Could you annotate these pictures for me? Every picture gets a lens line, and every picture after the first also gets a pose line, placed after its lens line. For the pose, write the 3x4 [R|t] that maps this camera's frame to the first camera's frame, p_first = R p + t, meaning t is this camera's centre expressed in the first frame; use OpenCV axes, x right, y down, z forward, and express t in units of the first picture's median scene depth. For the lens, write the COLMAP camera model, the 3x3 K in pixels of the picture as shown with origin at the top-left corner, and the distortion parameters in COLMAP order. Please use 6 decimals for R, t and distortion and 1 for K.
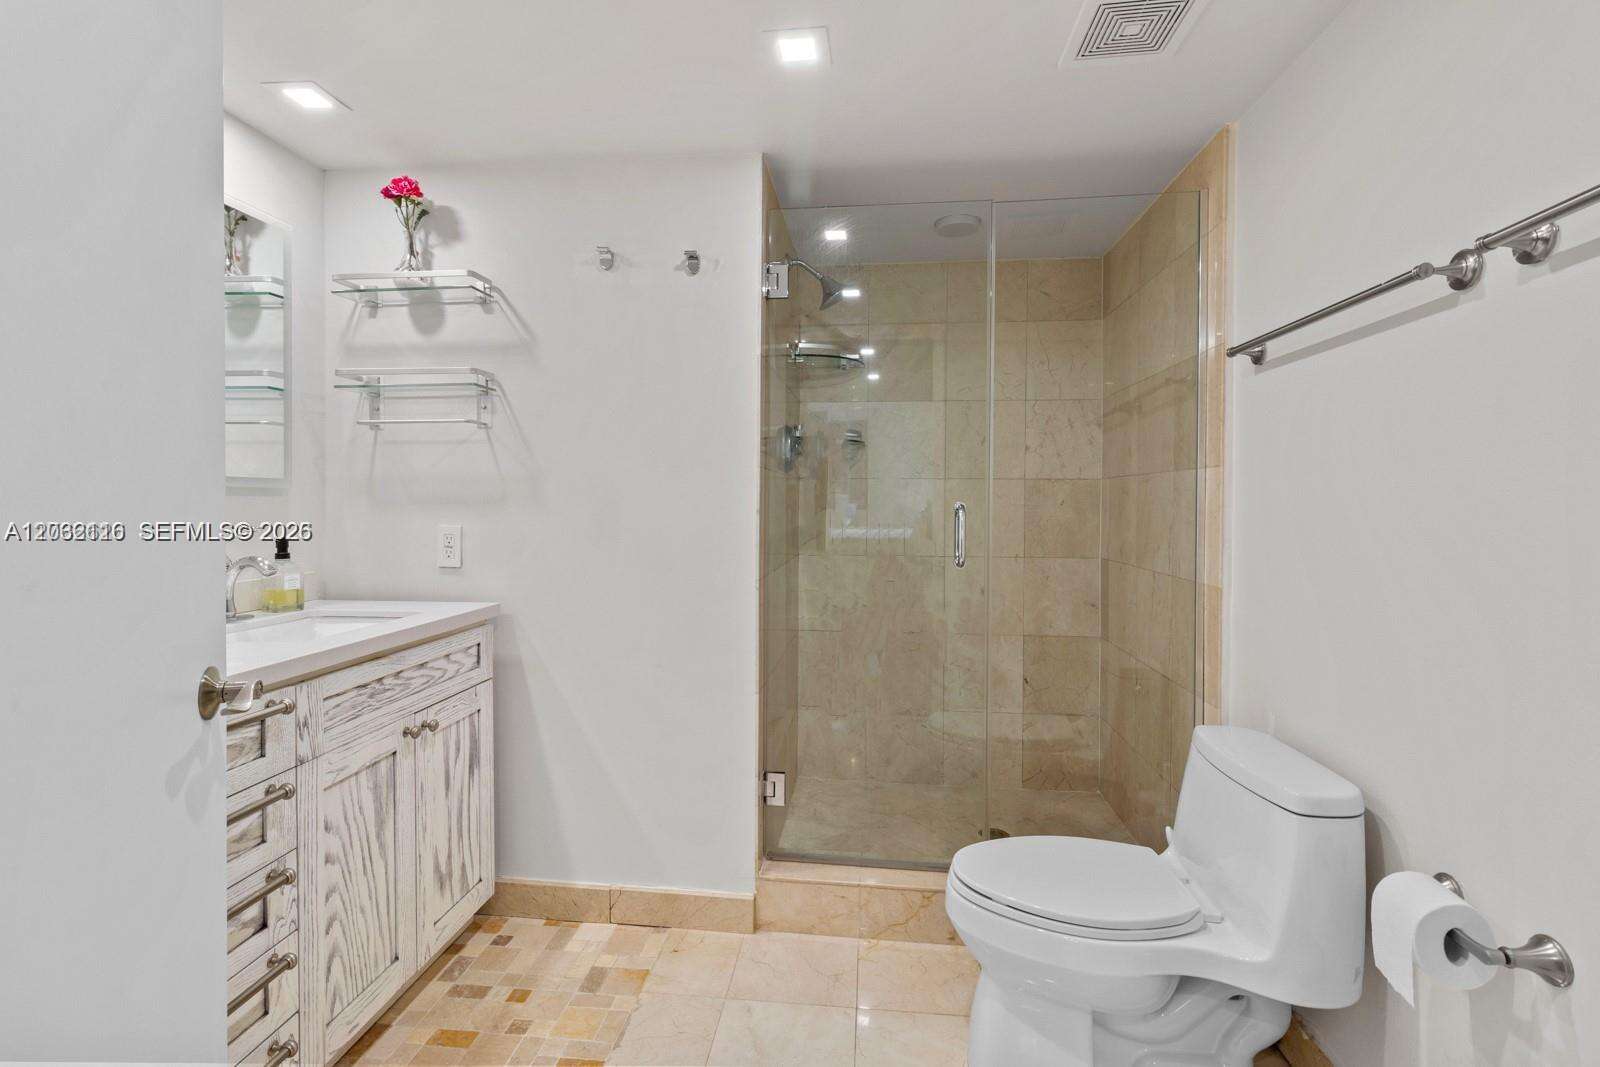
lens RADIAL K [[736.8, 0, 798.4], [0, 736.8, 508.5], [0, 0, 1]] dist [0.001296, -0.001339]
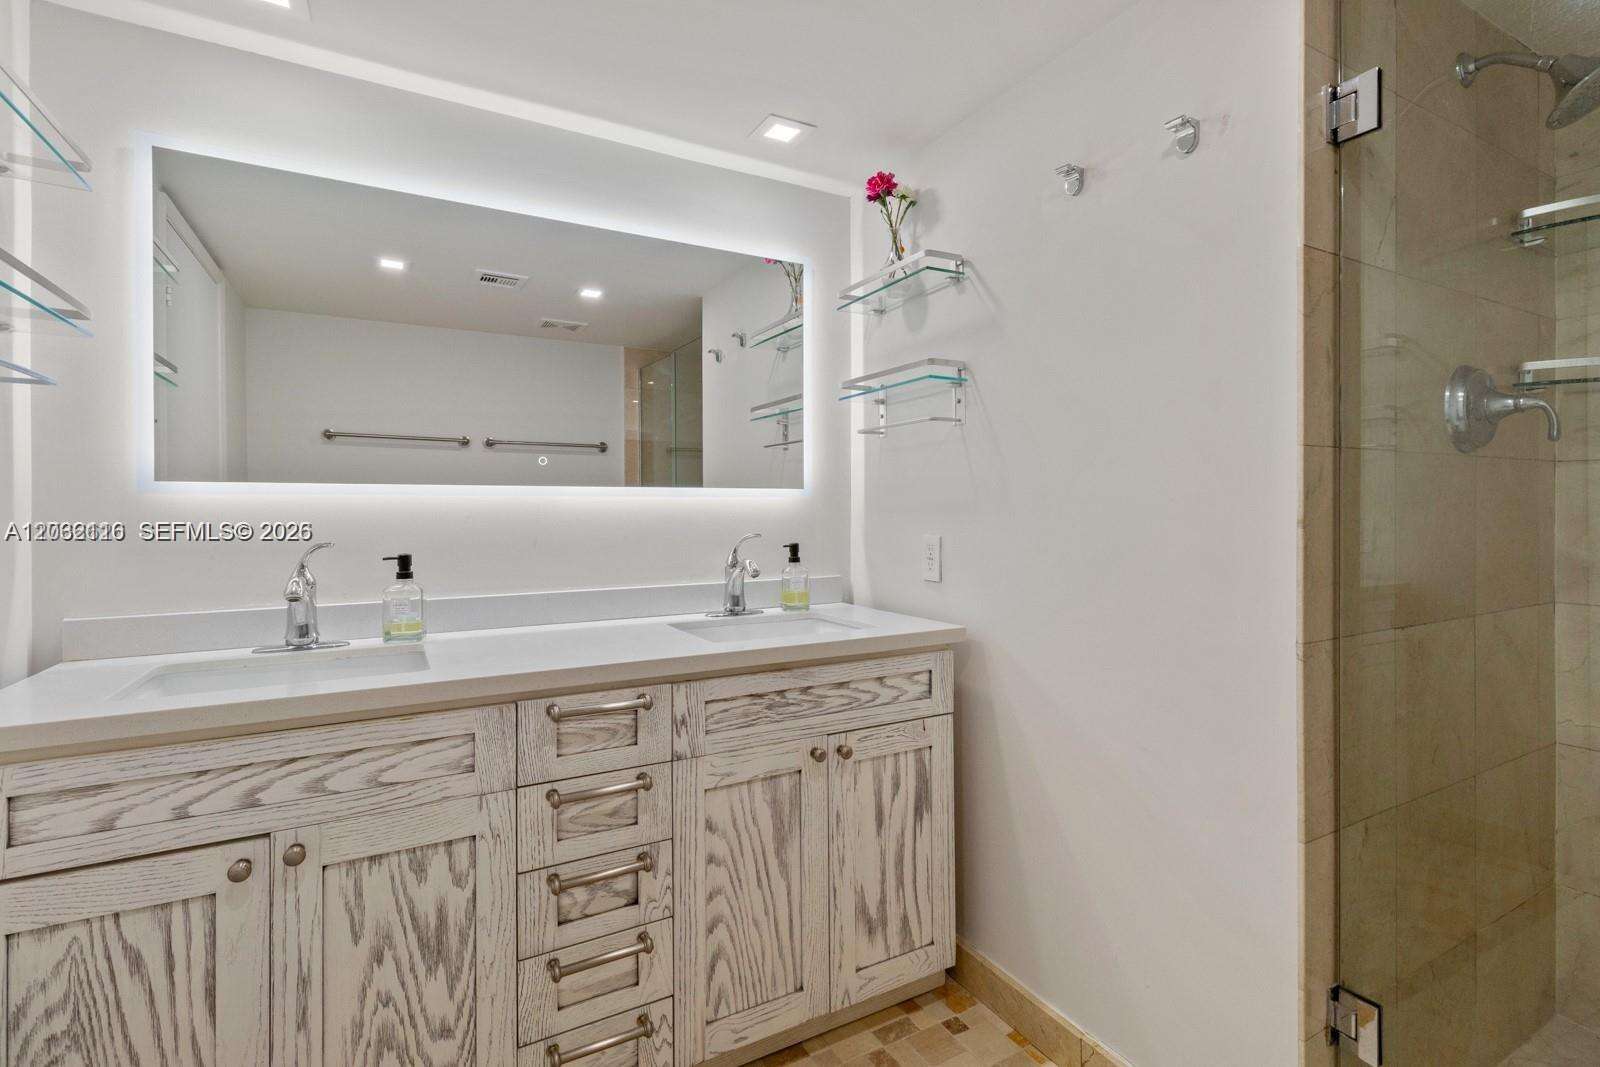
lens RADIAL K [[736.8, 0, 798.4], [0, 736.8, 508.5], [0, 0, 1]] dist [0.001296, -0.001339]
pose [[0.574859, -0.005798, -0.818232, 0.222388], [-0.002799, 0.999955, -0.009052, -0.001457], [0.818248, 0.007494, 0.574816, 0.418564]]
